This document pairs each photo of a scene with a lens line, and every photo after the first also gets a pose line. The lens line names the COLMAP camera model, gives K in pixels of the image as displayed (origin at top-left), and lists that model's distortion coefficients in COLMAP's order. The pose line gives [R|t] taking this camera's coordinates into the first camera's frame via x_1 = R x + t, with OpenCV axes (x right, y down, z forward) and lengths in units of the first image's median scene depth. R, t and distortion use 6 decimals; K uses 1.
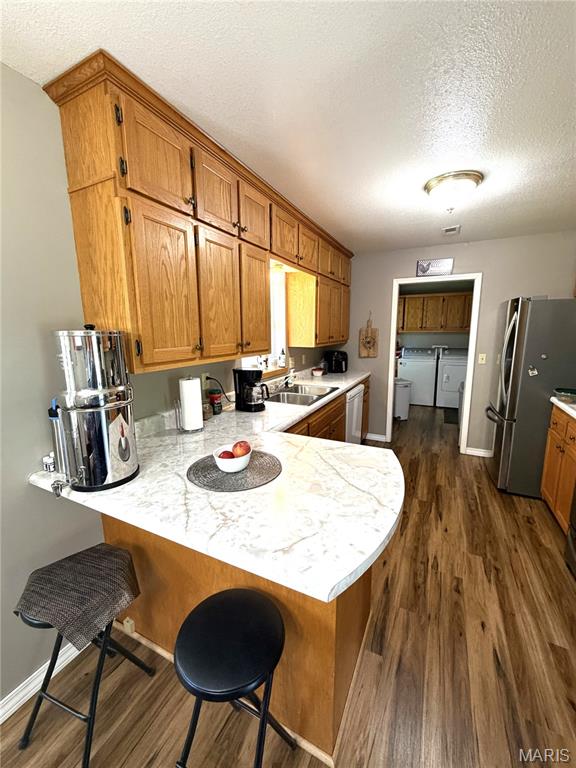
lens RADIAL K [[305.9, 0, 287.8], [0, 305.9, 378.0], [0, 0, 1]] dist [0.002857, 0.000091]
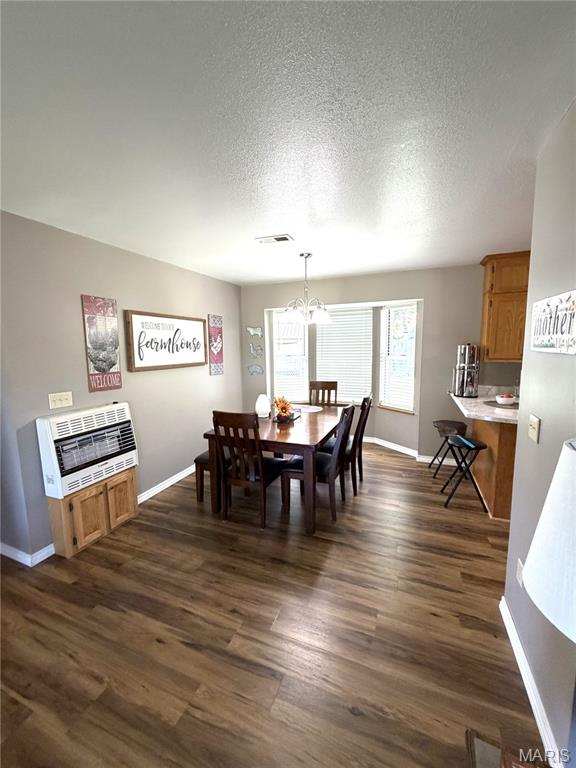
lens RADIAL K [[305.9, 0, 288.8], [0, 305.9, 380.3], [0, 0, 1]] dist [0.002857, 0.000091]
pose [[0.079348, 0.124112, -0.989091, 2.310044], [-0.152565, 0.982041, 0.110989, 0.124973], [0.985103, 0.142094, 0.096858, -1.027553]]
